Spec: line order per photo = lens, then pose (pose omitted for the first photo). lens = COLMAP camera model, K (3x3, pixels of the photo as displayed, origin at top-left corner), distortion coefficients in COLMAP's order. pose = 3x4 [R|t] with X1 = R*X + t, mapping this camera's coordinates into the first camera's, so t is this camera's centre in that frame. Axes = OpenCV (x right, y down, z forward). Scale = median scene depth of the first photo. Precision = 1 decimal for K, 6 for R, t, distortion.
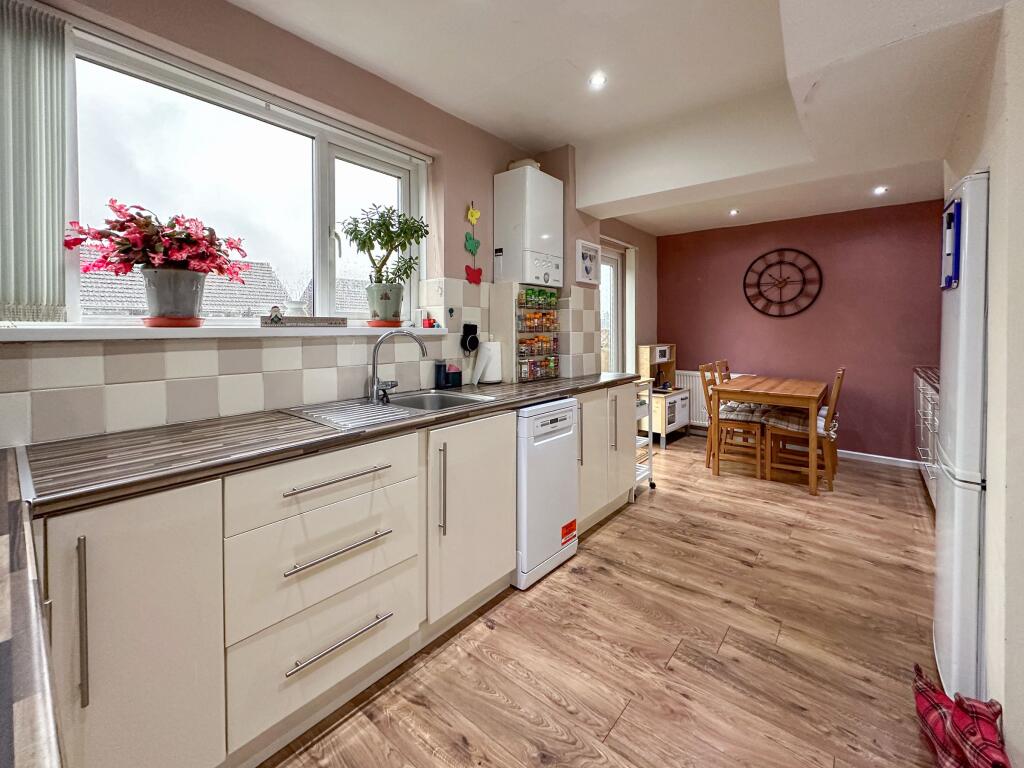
lens RADIAL K [[417.4, 0, 530.1], [0, 417.4, 328.5], [0, 0, 1]] dist [0.002567, 0.000245]
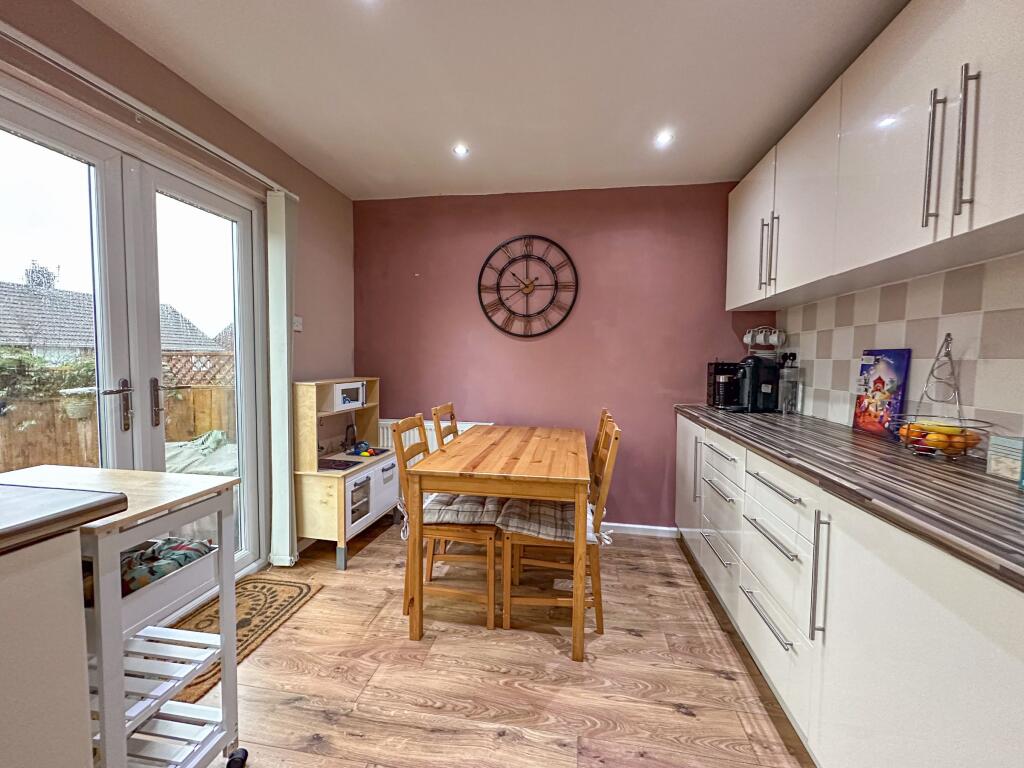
lens RADIAL K [[417.4, 0, 512.2], [0, 417.4, 383.7], [0, 0, 1]] dist [0.002567, 0.000245]
pose [[0.866515, -0.014231, 0.498949, 0.240548], [-0.013401, 0.998570, 0.051754, 0.012738], [-0.498972, -0.051532, 0.865085, 0.420567]]
